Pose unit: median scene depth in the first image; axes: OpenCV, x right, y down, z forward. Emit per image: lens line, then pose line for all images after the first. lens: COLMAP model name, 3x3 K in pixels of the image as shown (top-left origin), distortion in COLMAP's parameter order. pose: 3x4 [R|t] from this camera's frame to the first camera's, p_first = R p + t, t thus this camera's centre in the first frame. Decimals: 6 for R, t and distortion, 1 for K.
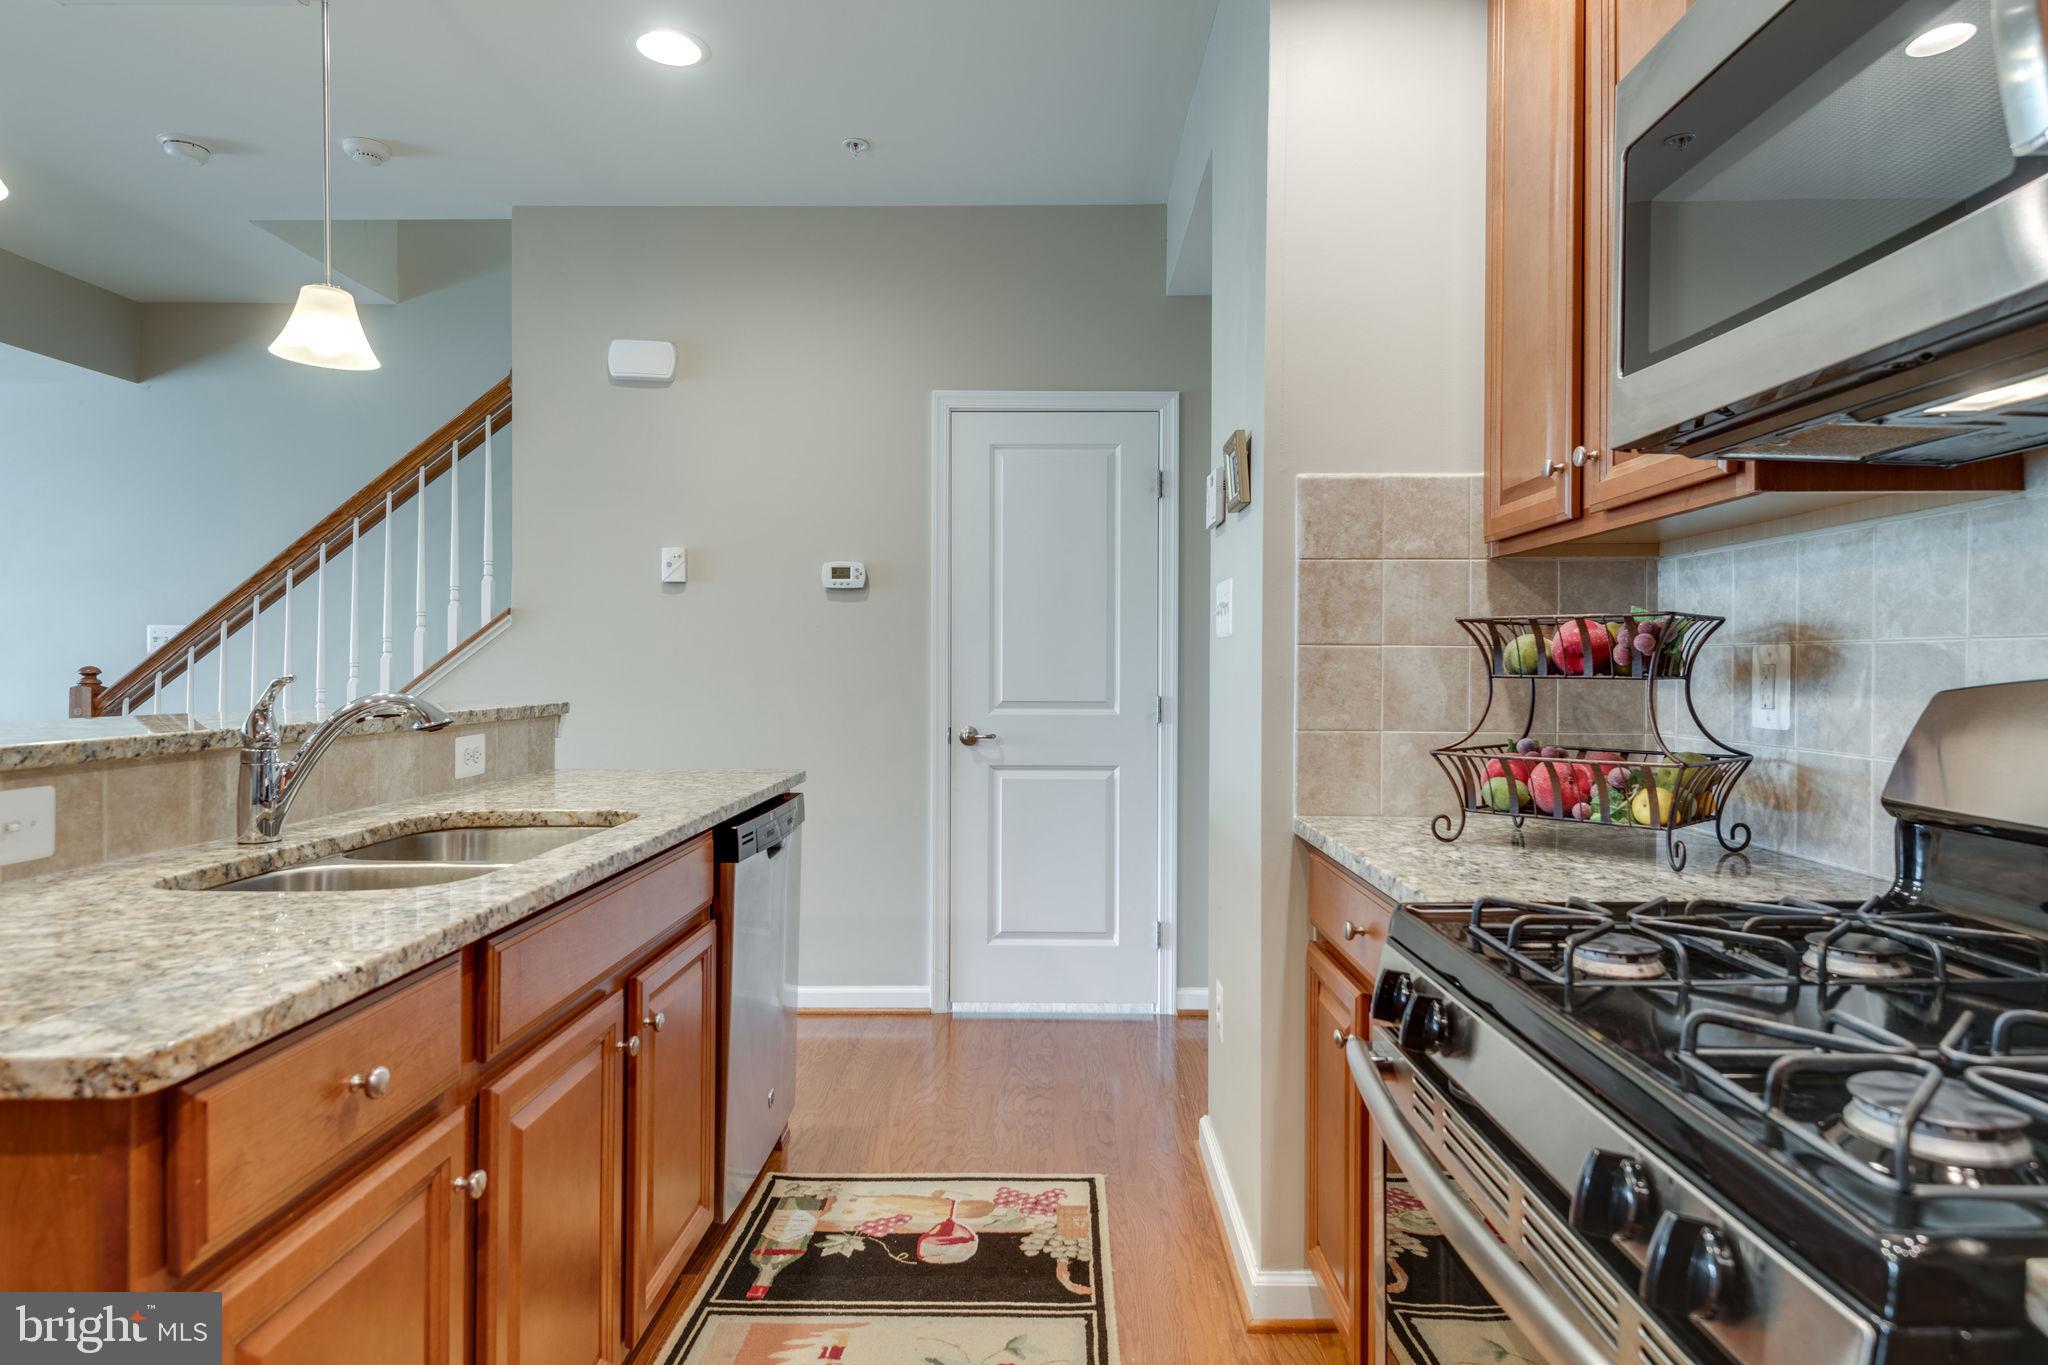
lens RADIAL K [[1146.6, 0, 1033.6], [0, 1146.6, 672.6], [0, 0, 1]] dist [0.036984, -0.024089]
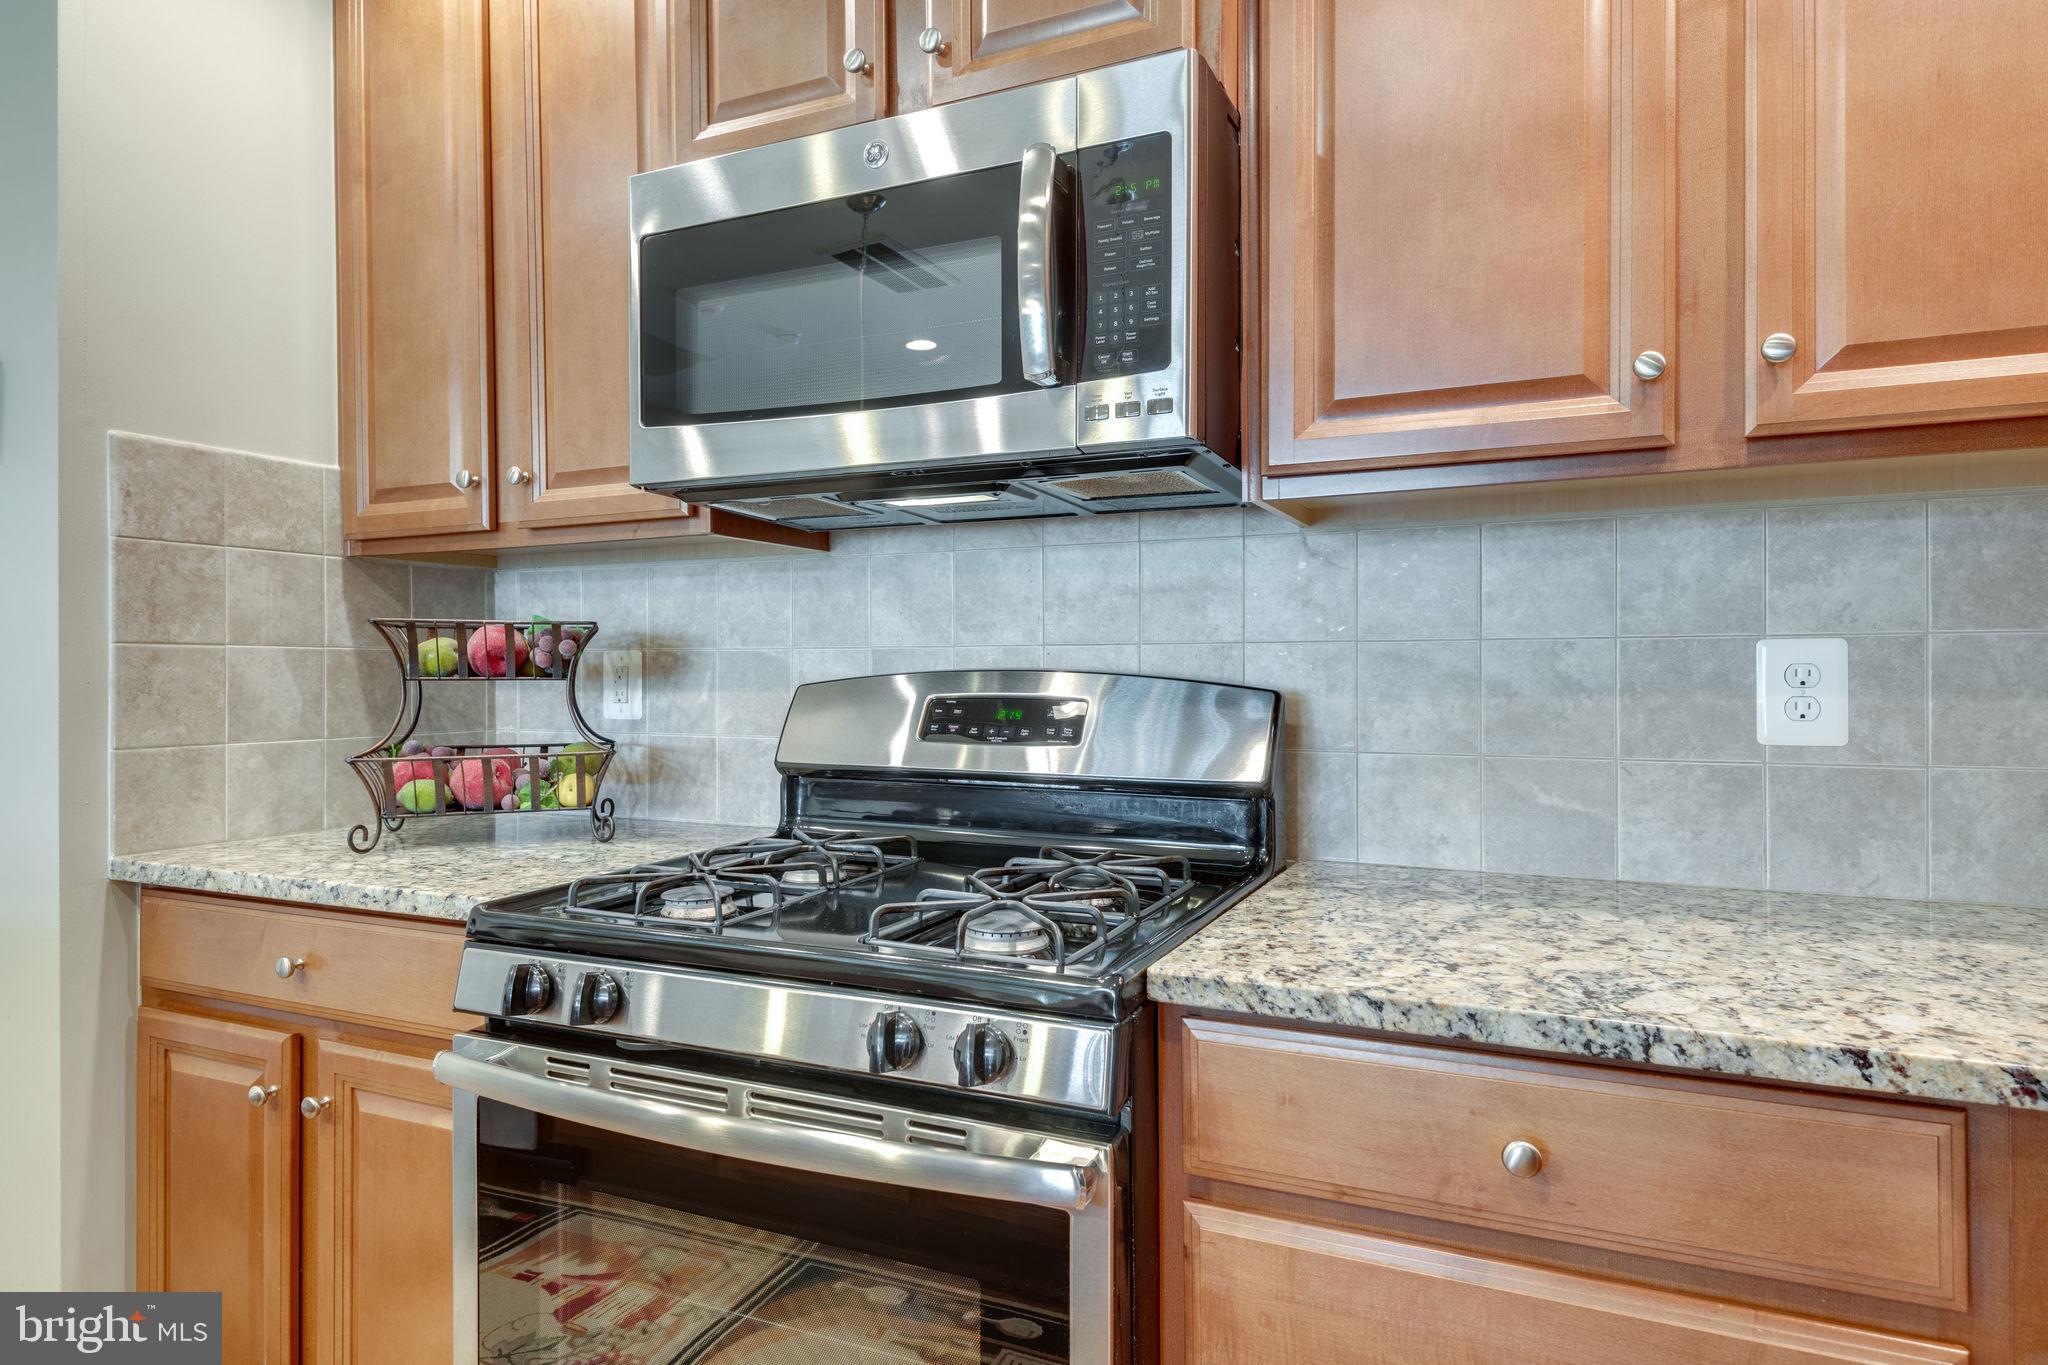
lens RADIAL K [[1146.6, 0, 1033.6], [0, 1146.6, 672.6], [0, 0, 1]] dist [0.036984, -0.024089]
pose [[0.416734, -0.006382, 0.909006, -0.285181], [0.008215, 0.999961, 0.003255, -0.001058], [-0.908991, 0.006111, 0.416770, 0.094356]]
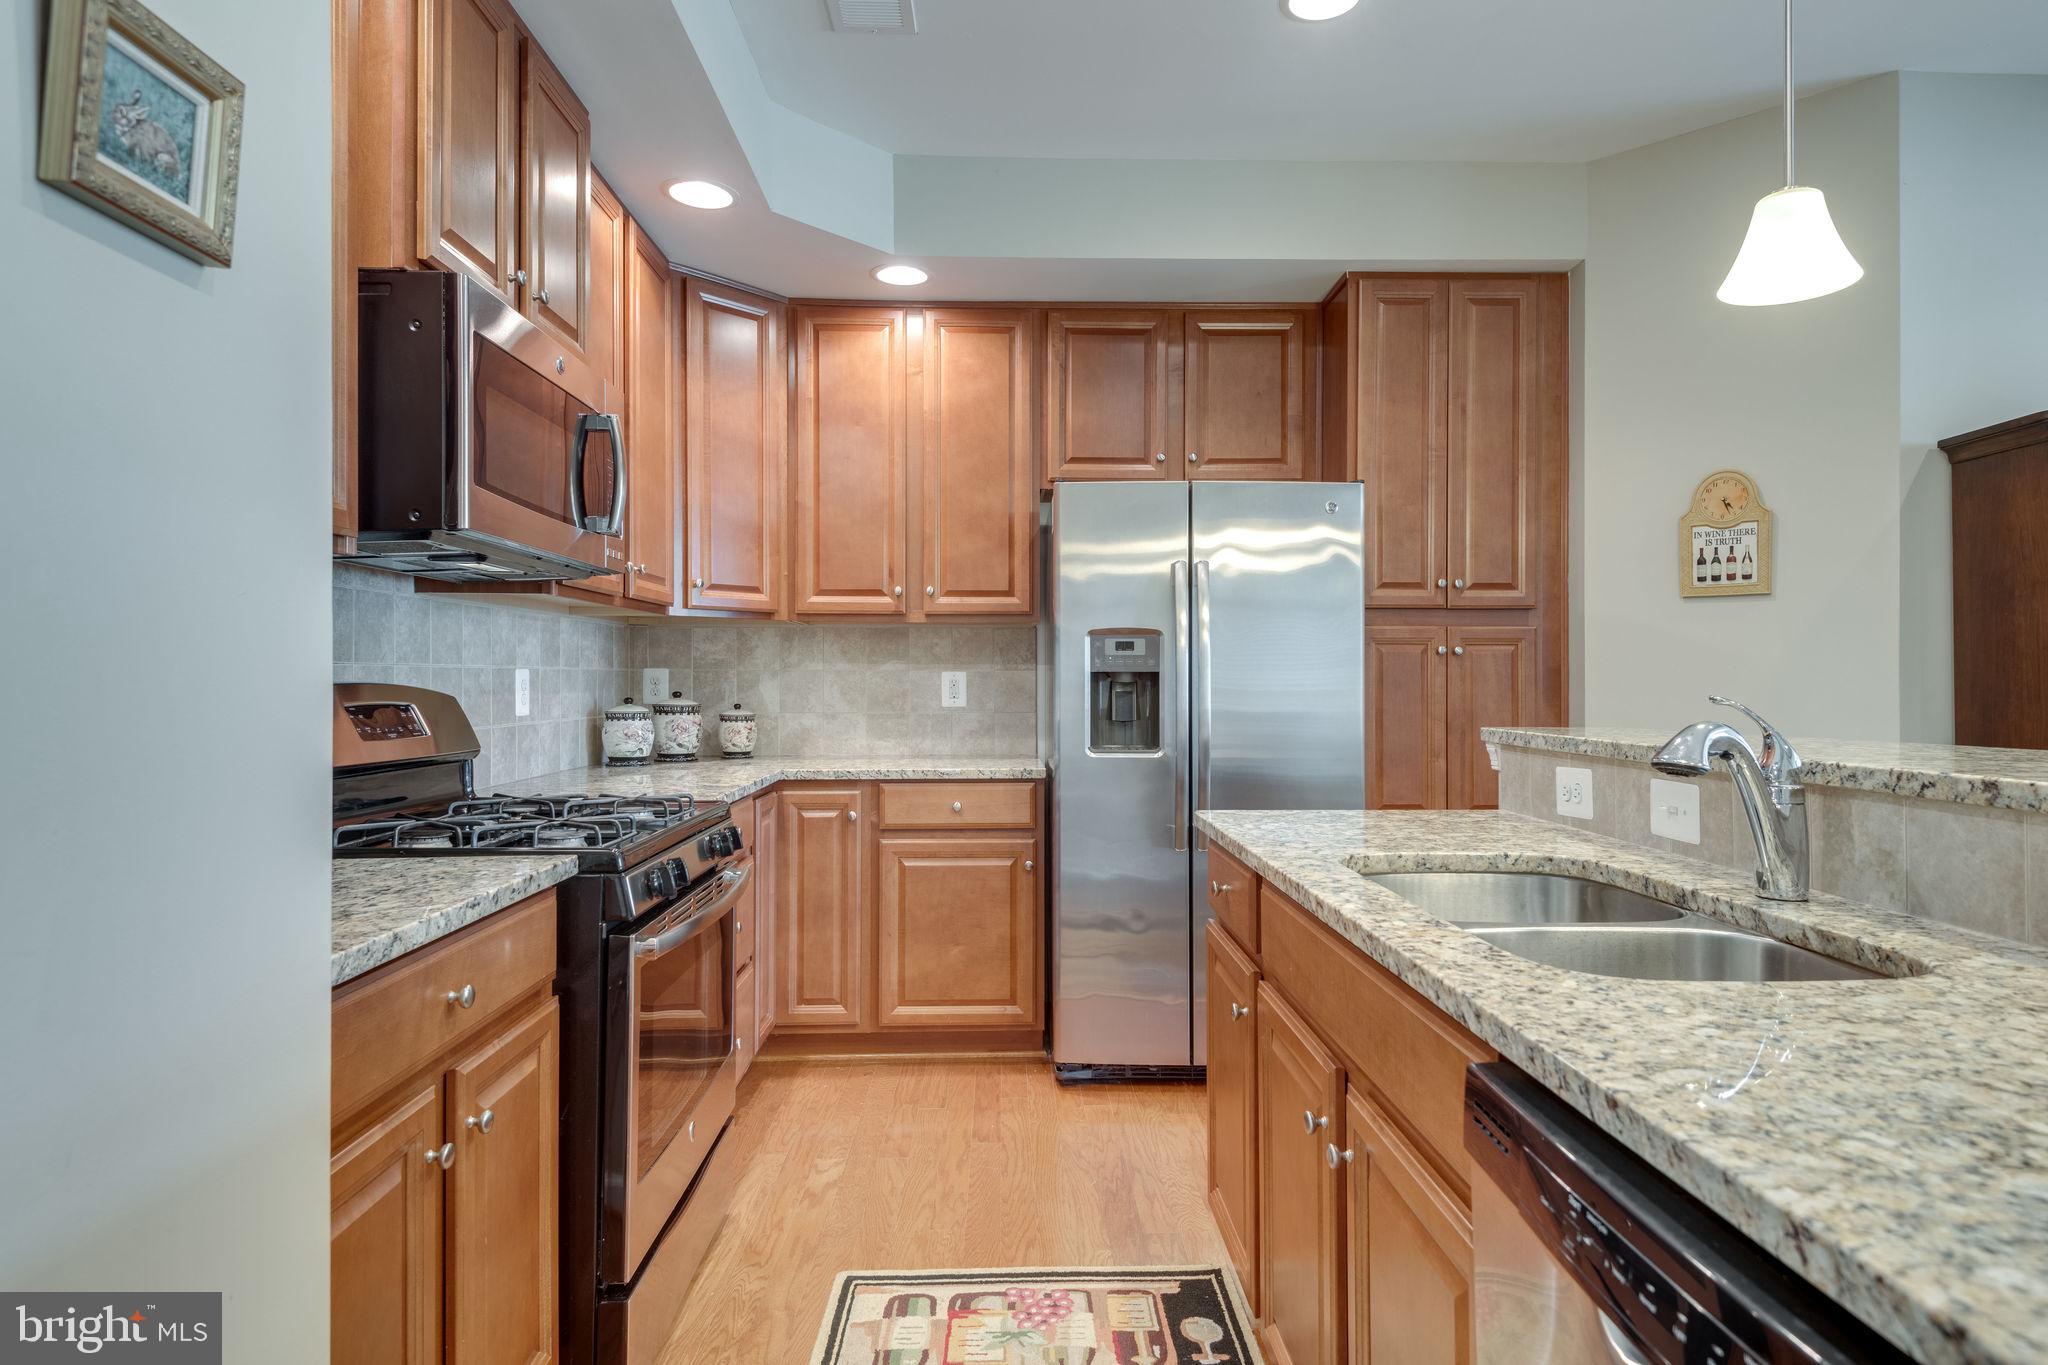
lens RADIAL K [[1146.6, 0, 1033.6], [0, 1146.6, 672.6], [0, 0, 1]] dist [0.036984, -0.024089]
pose [[-0.999370, -0.003468, -0.035326, -0.102292], [-0.003360, 0.999990, -0.003106, -0.010661], [0.035337, -0.002985, -0.999371, 1.801085]]
